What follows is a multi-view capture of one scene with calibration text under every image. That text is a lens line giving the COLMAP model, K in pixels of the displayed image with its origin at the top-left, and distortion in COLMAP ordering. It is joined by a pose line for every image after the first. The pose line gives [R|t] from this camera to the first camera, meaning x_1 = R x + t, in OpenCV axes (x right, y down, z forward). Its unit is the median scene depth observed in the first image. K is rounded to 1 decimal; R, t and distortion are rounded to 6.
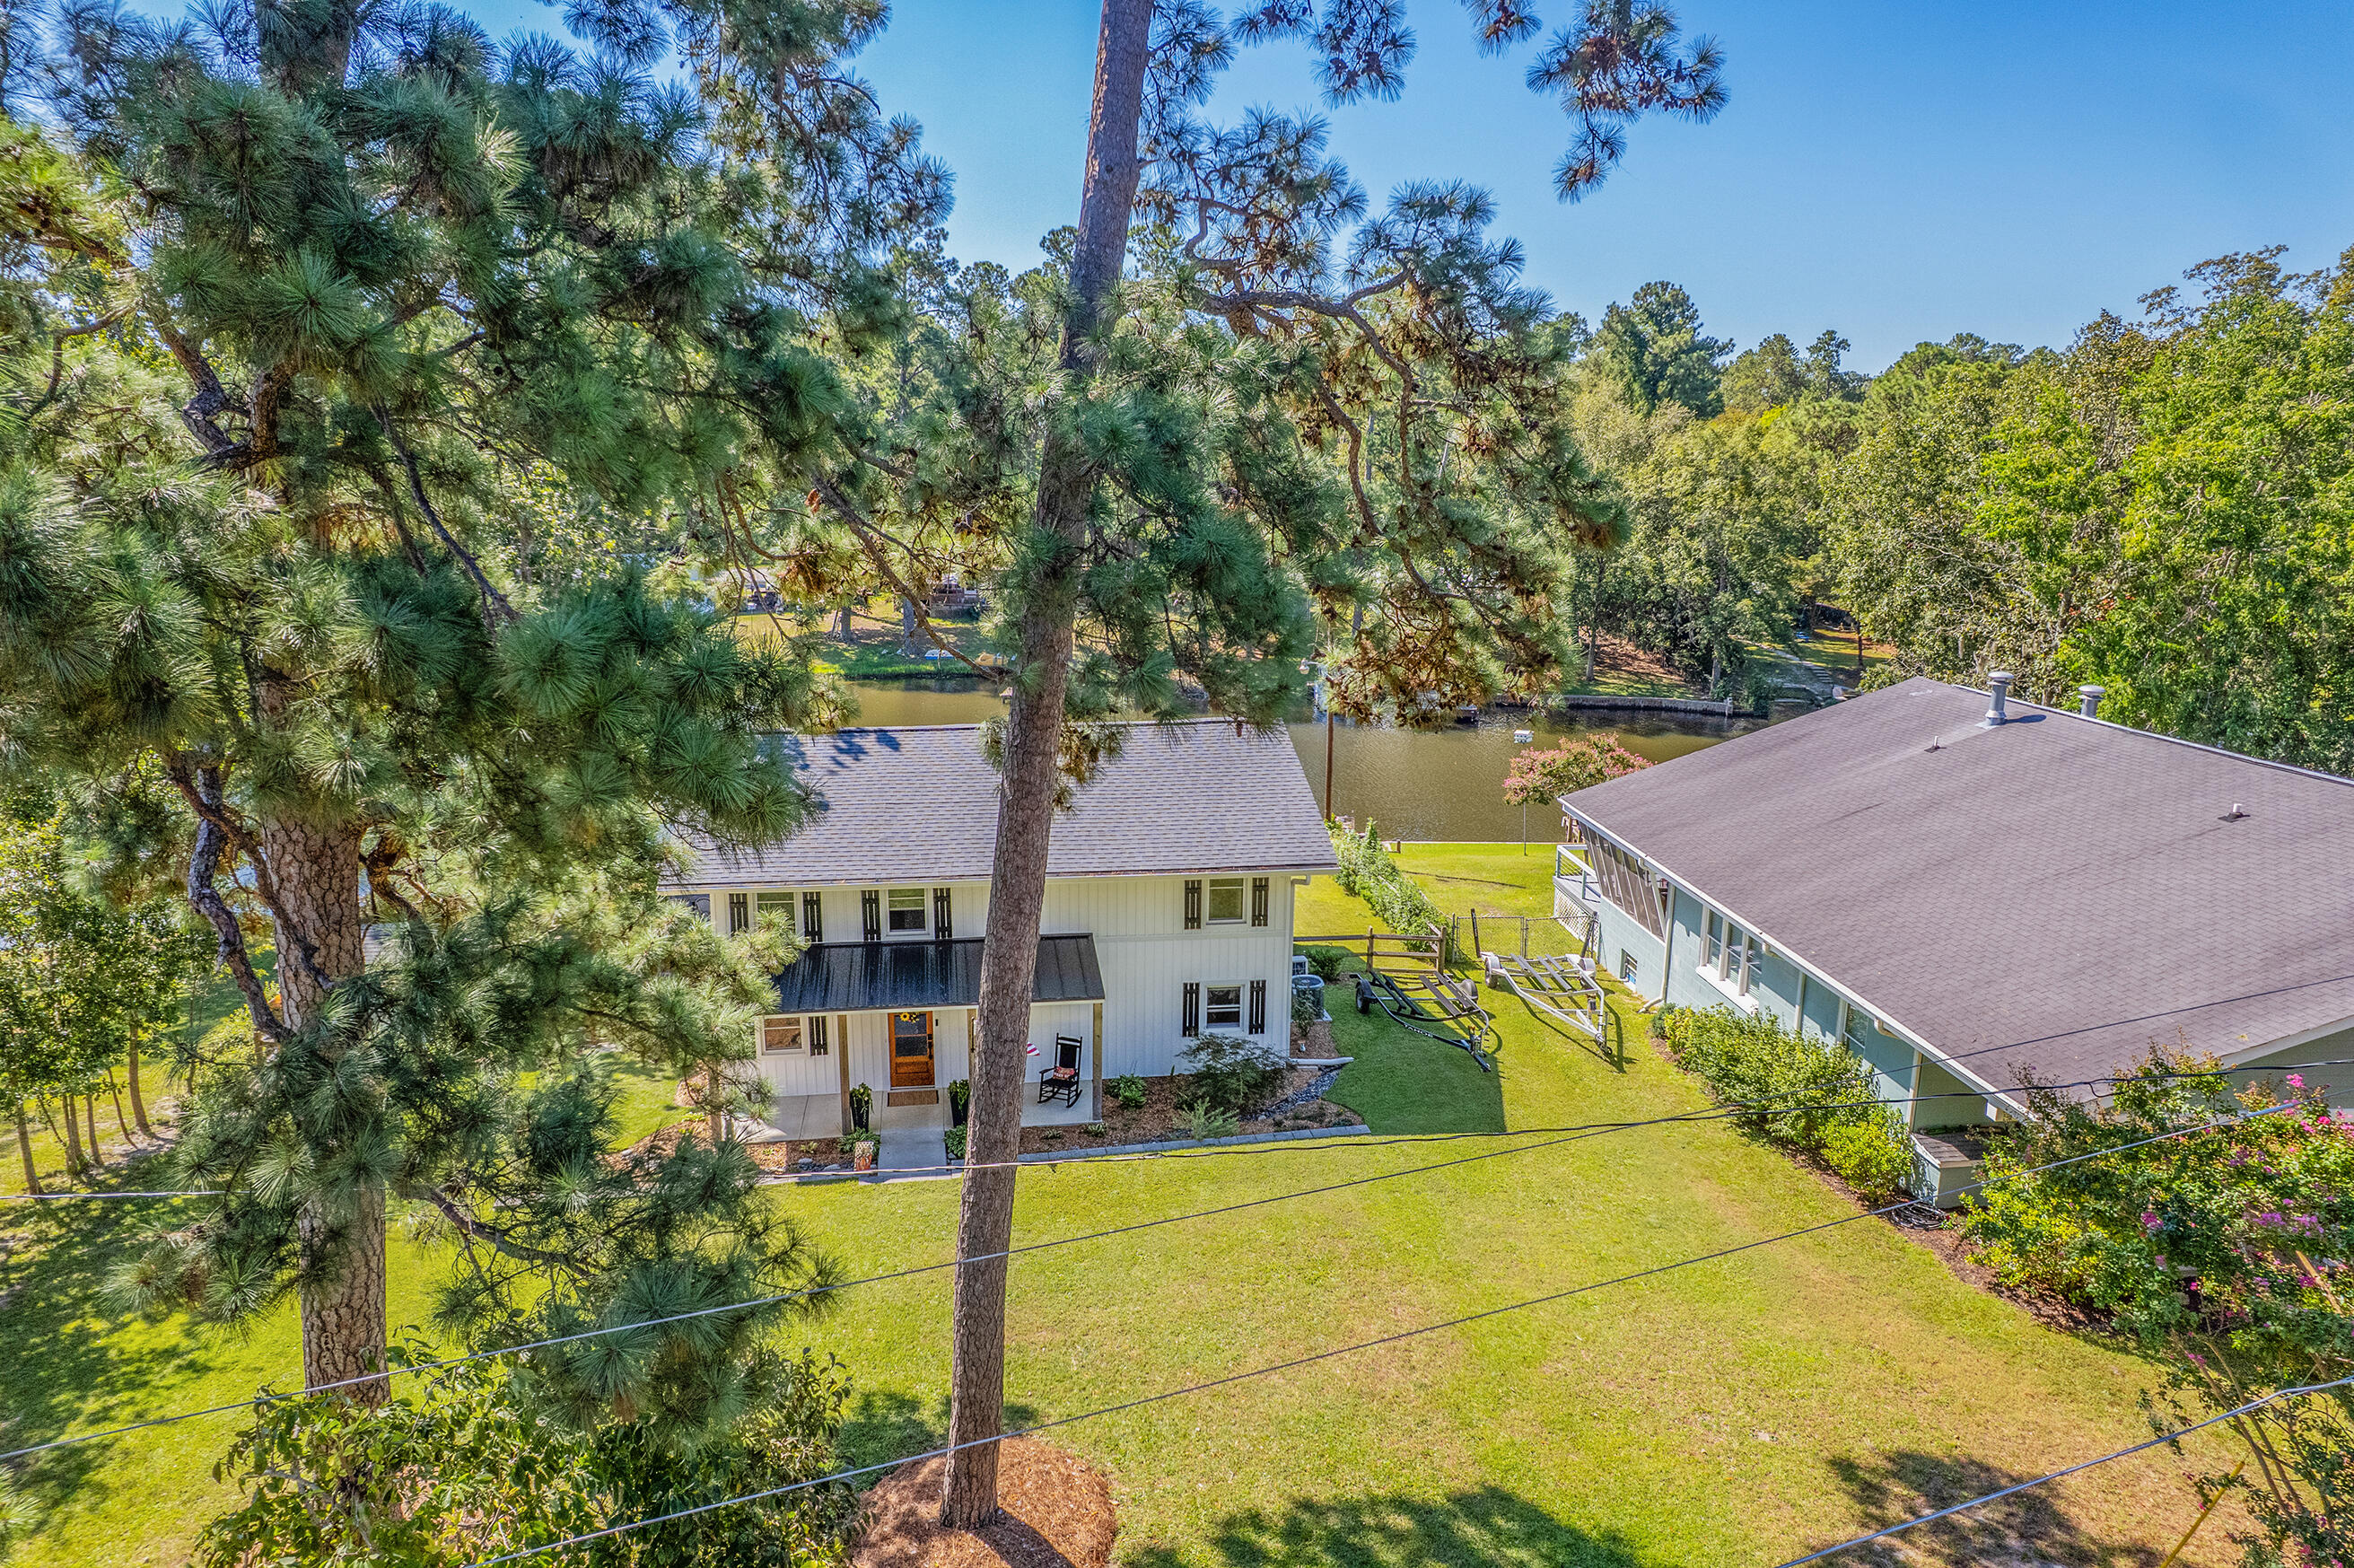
lens RADIAL K [[1543.4, 0, 1172.2], [0, 1543.4, 836.8], [0, 0, 1]] dist [-0.047562, 0.064343]
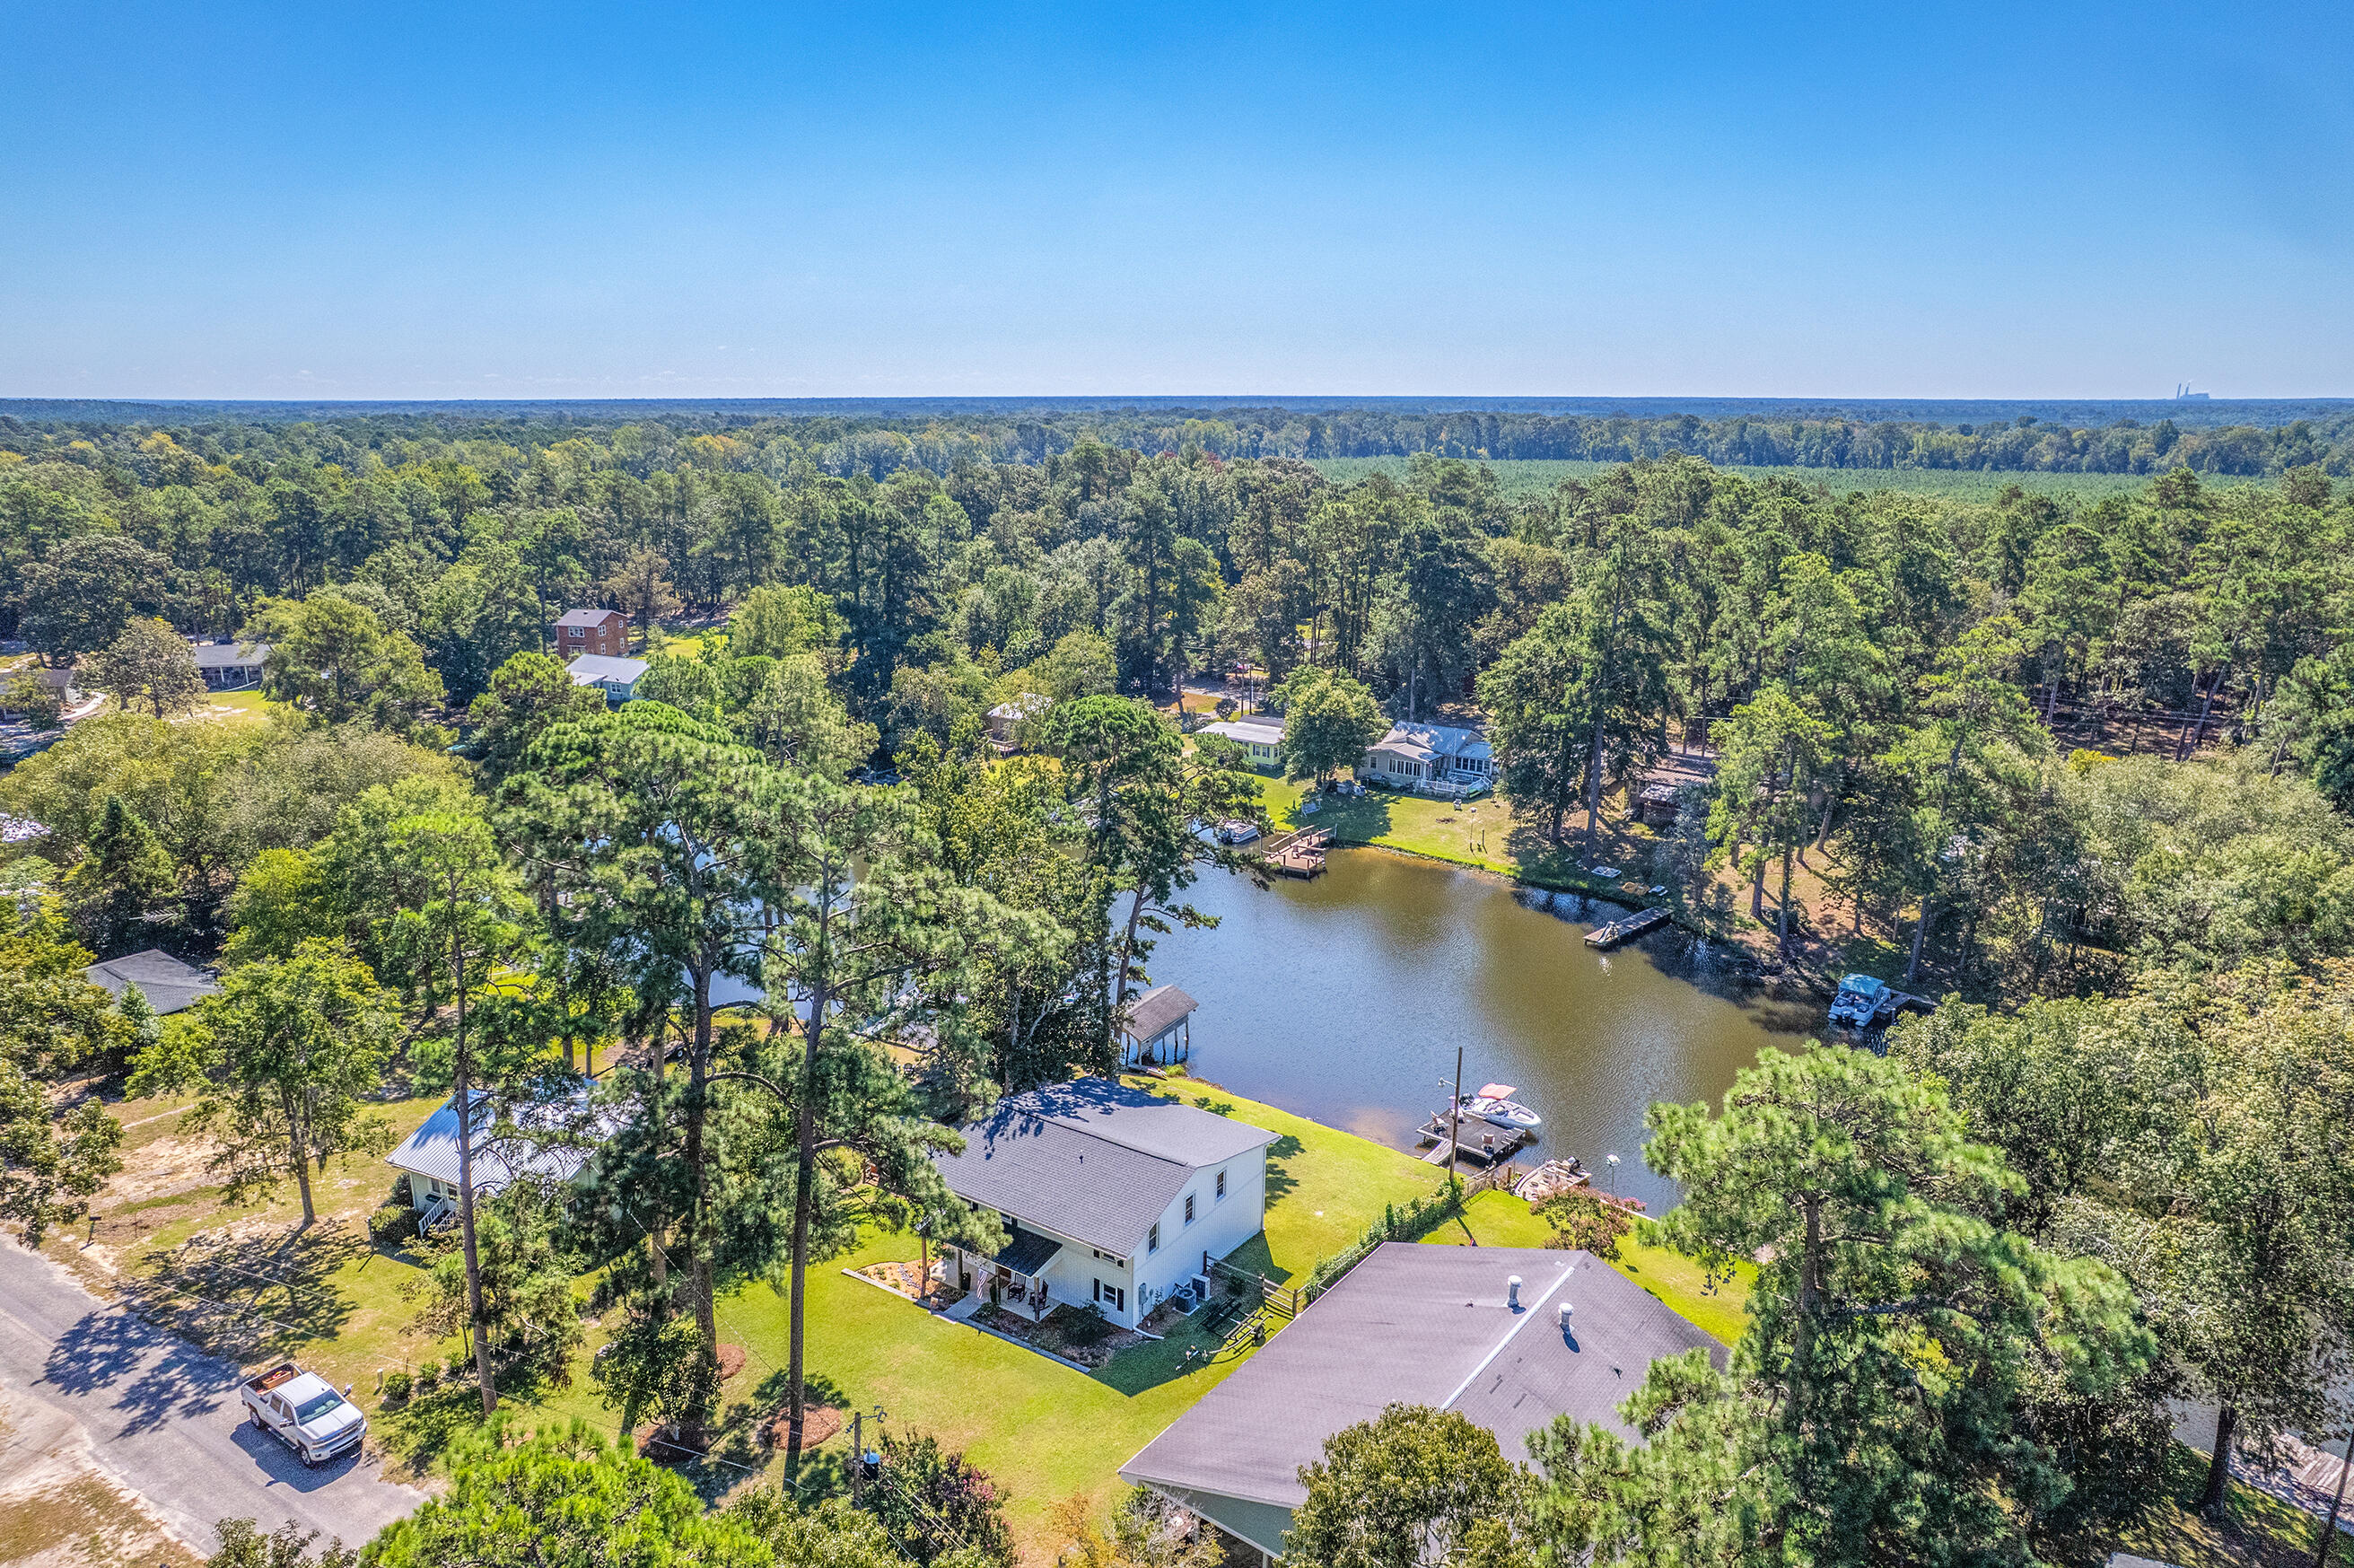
lens RADIAL K [[1543.4, 0, 1172.6], [0, 1543.4, 776.2], [0, 0, 1]] dist [-0.047562, 0.064343]
pose [[0.726394, 0.165260, -0.667114, 1.487772], [-0.169447, 0.983760, 0.059197, -0.791449], [0.666063, 0.070040, 0.742600, -0.674891]]
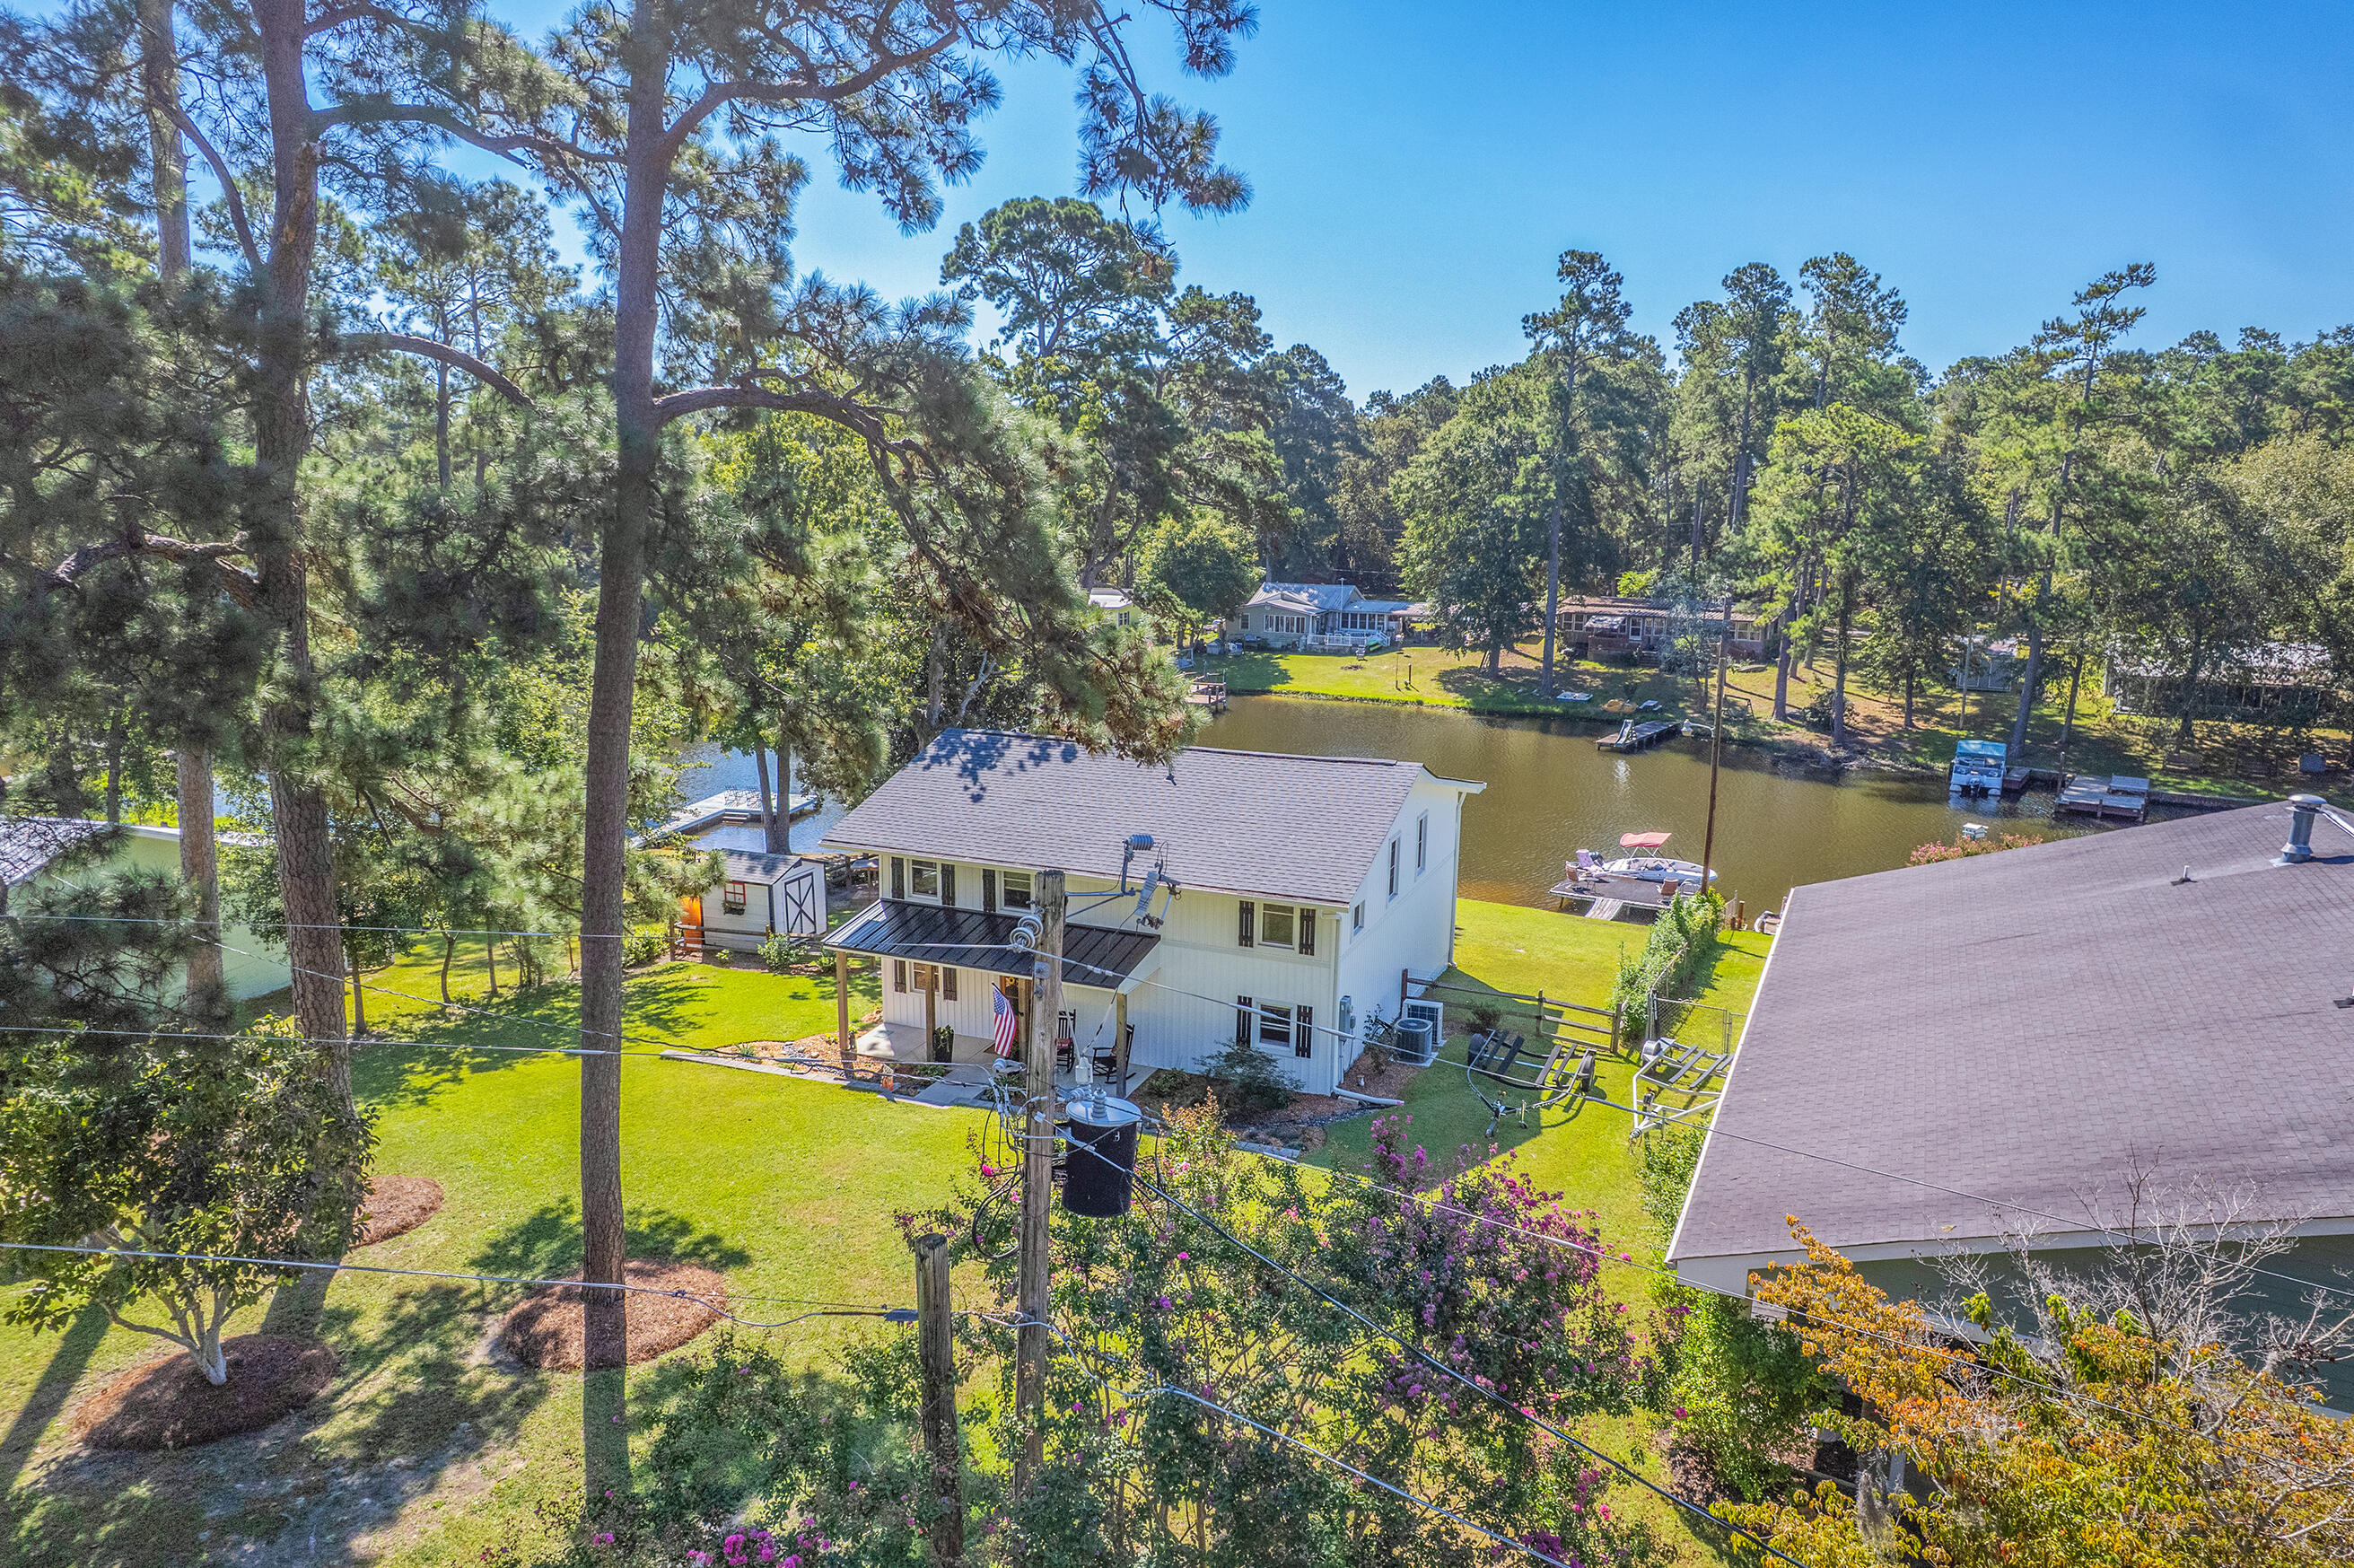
lens RADIAL K [[1543.4, 0, 1197.4], [0, 1543.4, 801.3], [0, 0, 1]] dist [-0.047562, 0.064343]
pose [[0.851789, 0.108429, -0.512542, 0.516160], [-0.131695, 0.991248, -0.009163, -0.026030], [0.507062, 0.075305, 0.858613, 0.048308]]
